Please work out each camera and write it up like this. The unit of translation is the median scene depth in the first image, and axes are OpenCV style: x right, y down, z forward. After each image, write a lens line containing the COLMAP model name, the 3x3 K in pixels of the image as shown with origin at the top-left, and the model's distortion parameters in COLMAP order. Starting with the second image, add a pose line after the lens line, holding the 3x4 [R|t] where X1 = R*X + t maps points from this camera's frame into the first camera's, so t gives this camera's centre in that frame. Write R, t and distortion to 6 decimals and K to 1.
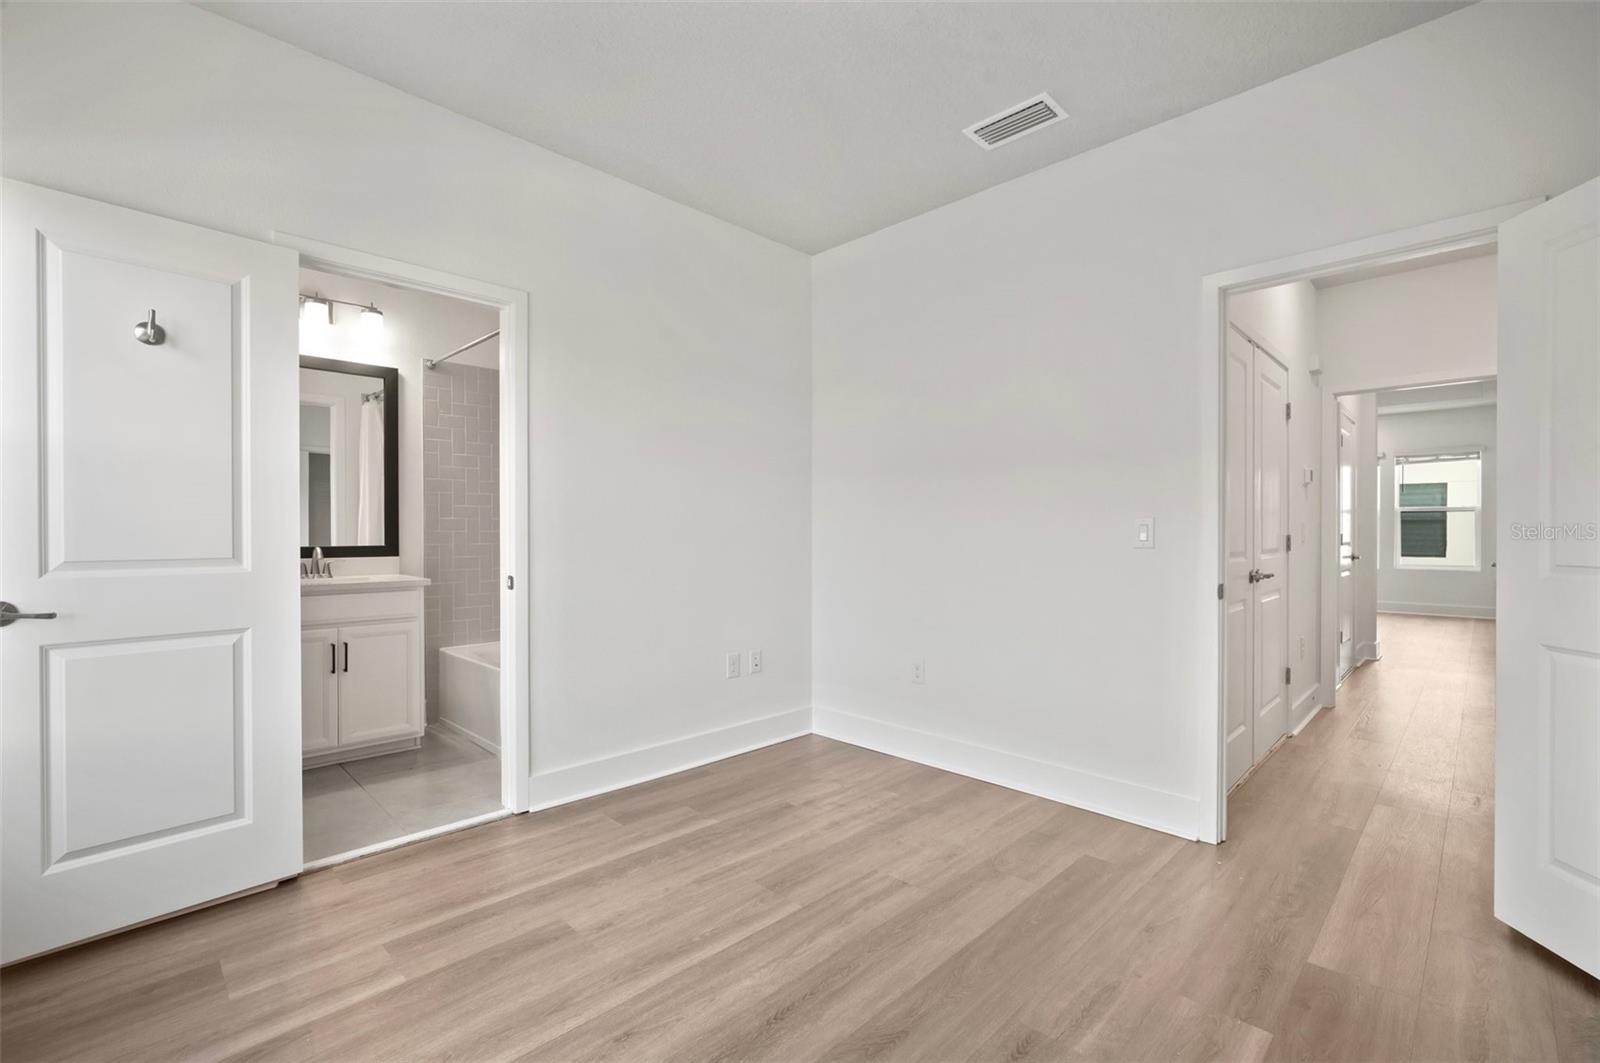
lens RADIAL K [[691.1, 0, 808.7], [0, 691.1, 532.9], [0, 0, 1]] dist [-0.012145, 0.002305]
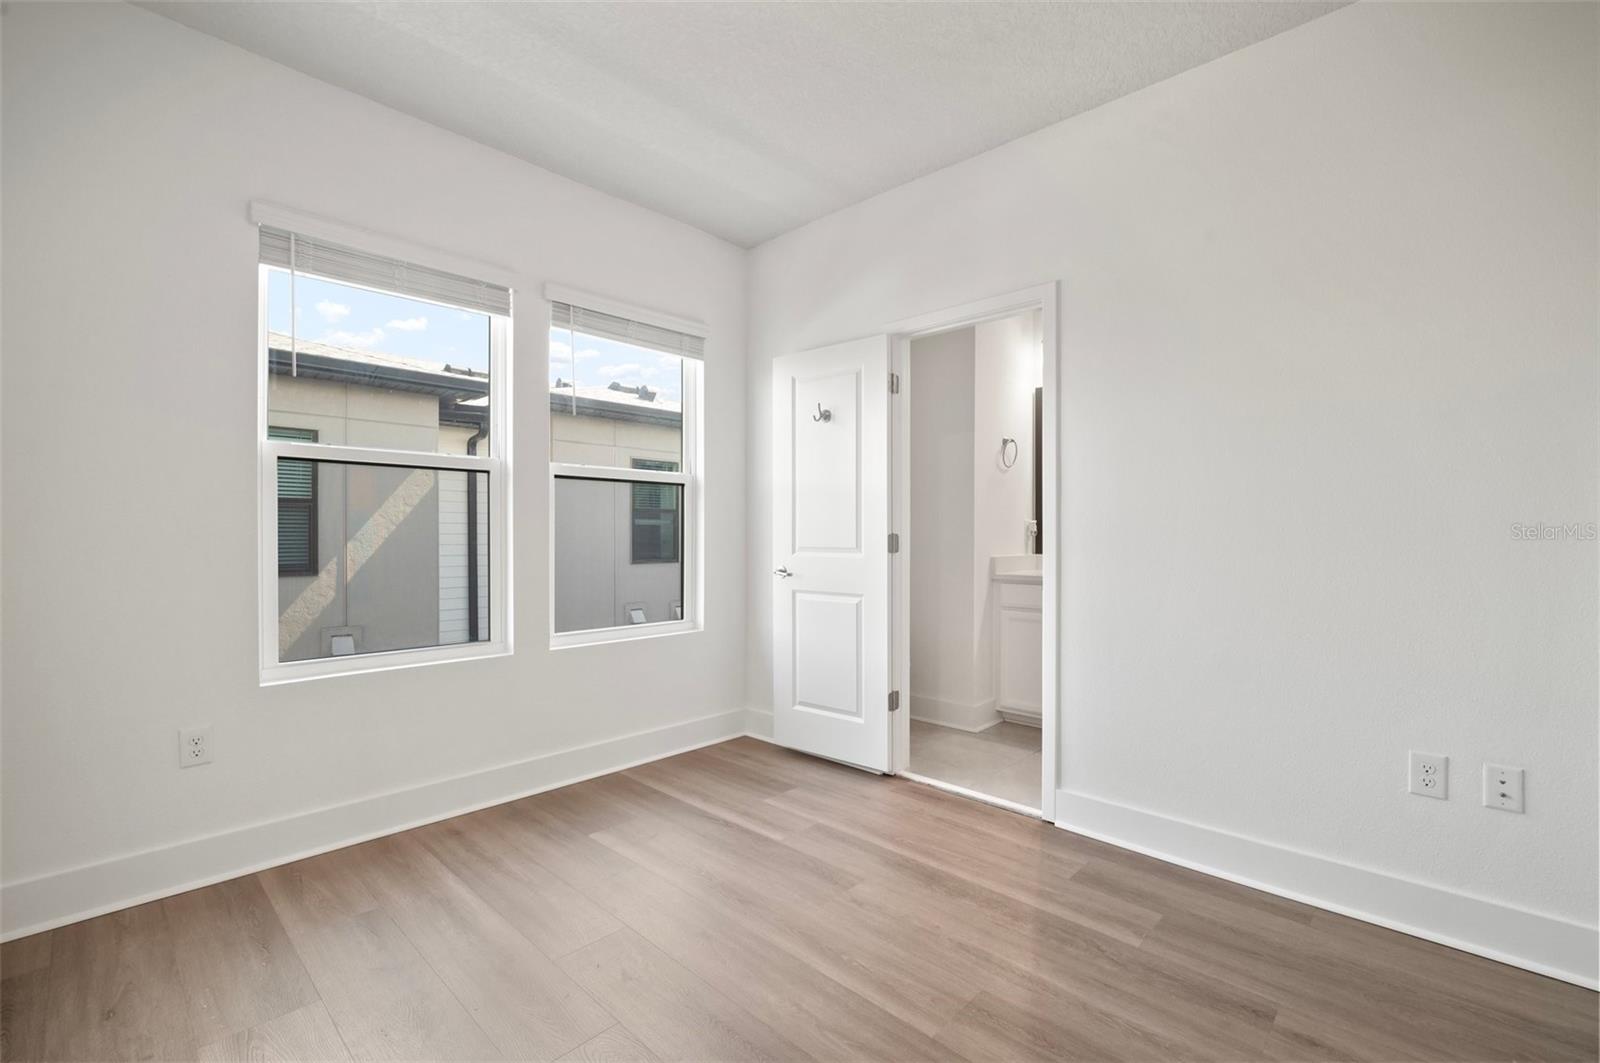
lens RADIAL K [[691.1, 0, 807.2], [0, 691.1, 532.0], [0, 0, 1]] dist [-0.012145, 0.002305]
pose [[0.030132, -0.001371, -0.999545, 0.716565], [-0.003726, 0.999992, -0.001484, 0.002236], [0.999539, 0.003769, 0.030127, 0.832224]]
